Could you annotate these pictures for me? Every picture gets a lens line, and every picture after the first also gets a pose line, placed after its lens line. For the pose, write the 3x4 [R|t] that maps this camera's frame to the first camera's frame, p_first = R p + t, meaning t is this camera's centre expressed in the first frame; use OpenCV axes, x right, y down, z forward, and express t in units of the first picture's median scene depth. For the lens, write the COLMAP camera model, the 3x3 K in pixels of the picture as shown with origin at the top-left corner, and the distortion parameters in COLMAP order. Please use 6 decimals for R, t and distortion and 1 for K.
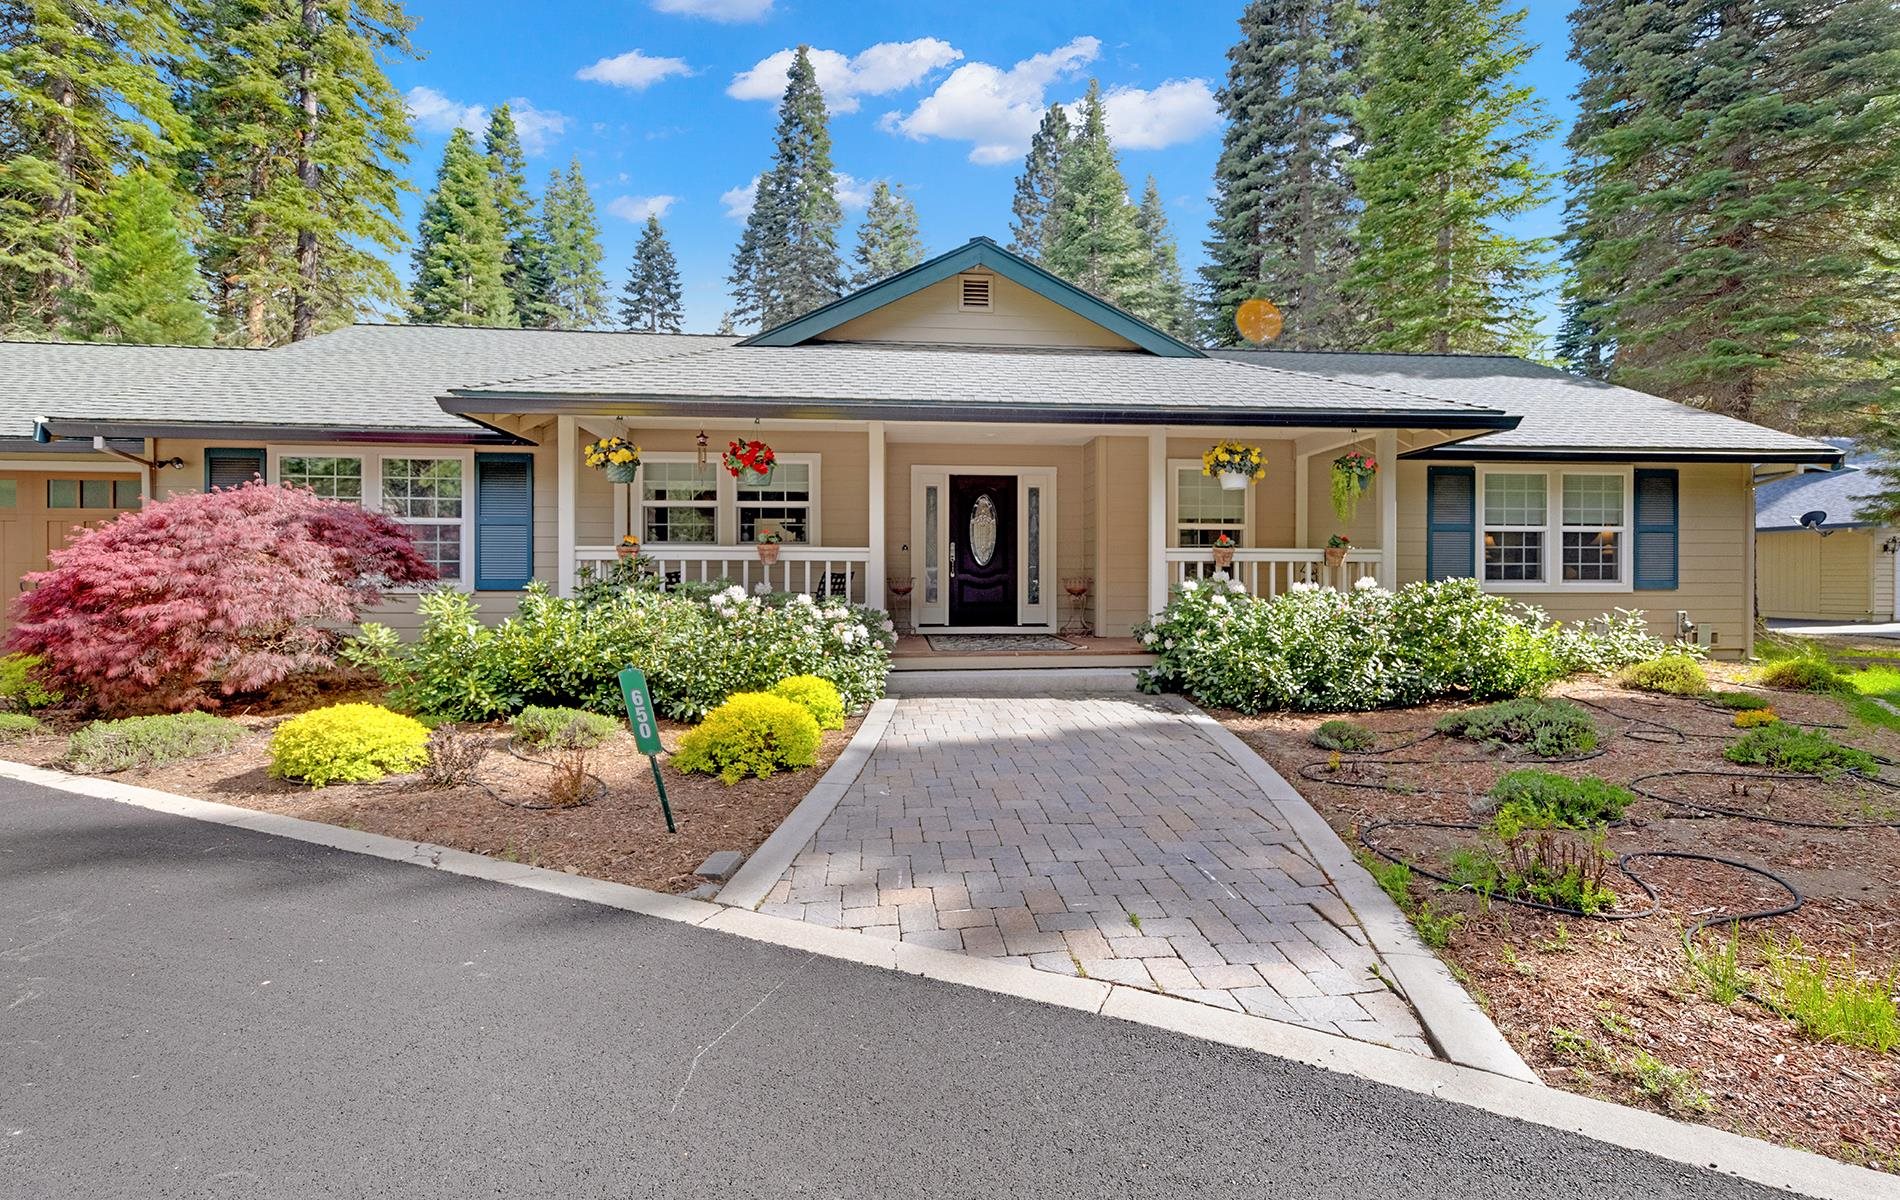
lens RADIAL K [[640.0, 0, 950.2], [0, 640.0, 595.0], [0, 0, 1]] dist [0.002516, -0.000056]
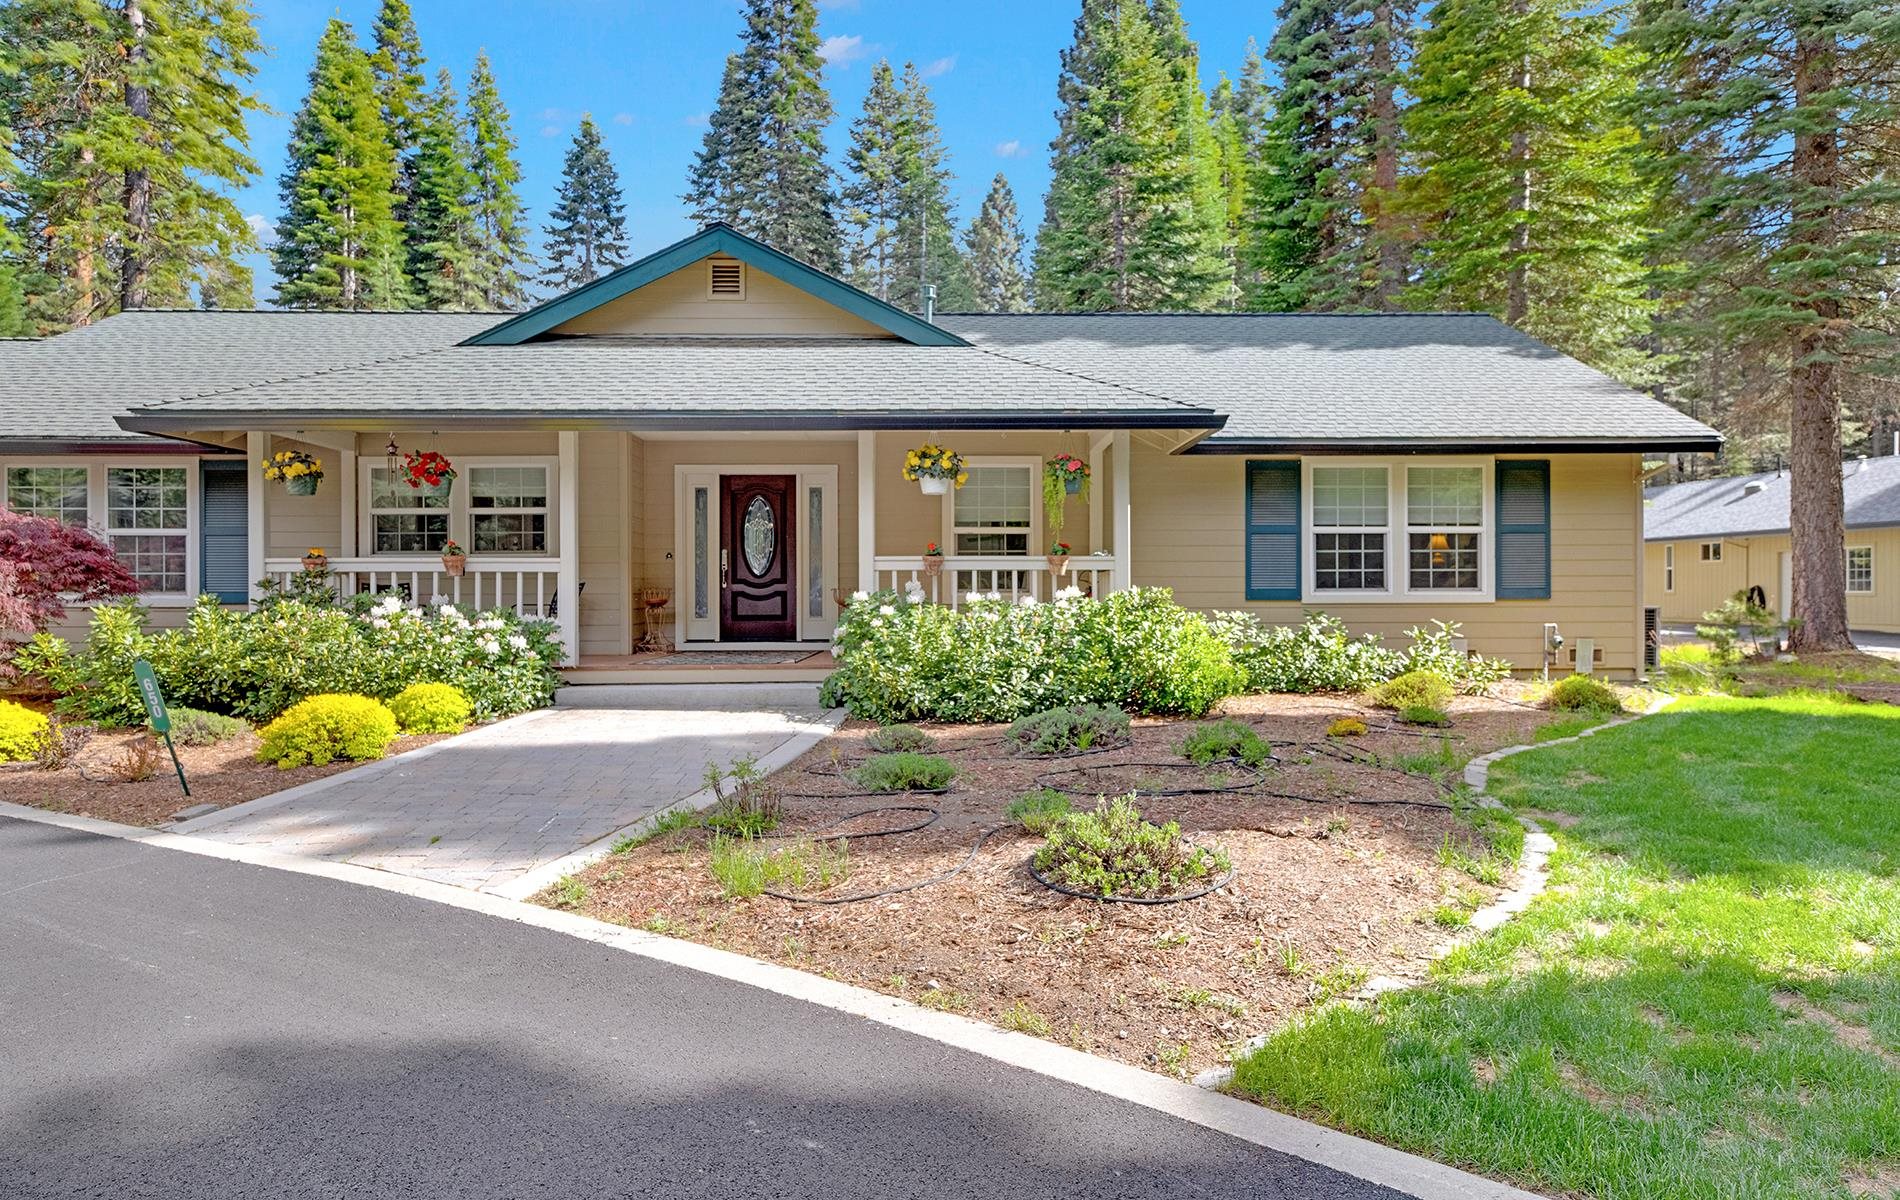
lens RADIAL K [[864.0, 0, 951.0], [0, 864.0, 615.2], [0, 0, 1]] dist [-0.002778, 0.003786]
pose [[0.998586, -0.002448, -0.053102, 0.388811], [0.002679, 0.999987, 0.004280, 0.006160], [0.053091, -0.004416, 0.998580, -0.203321]]
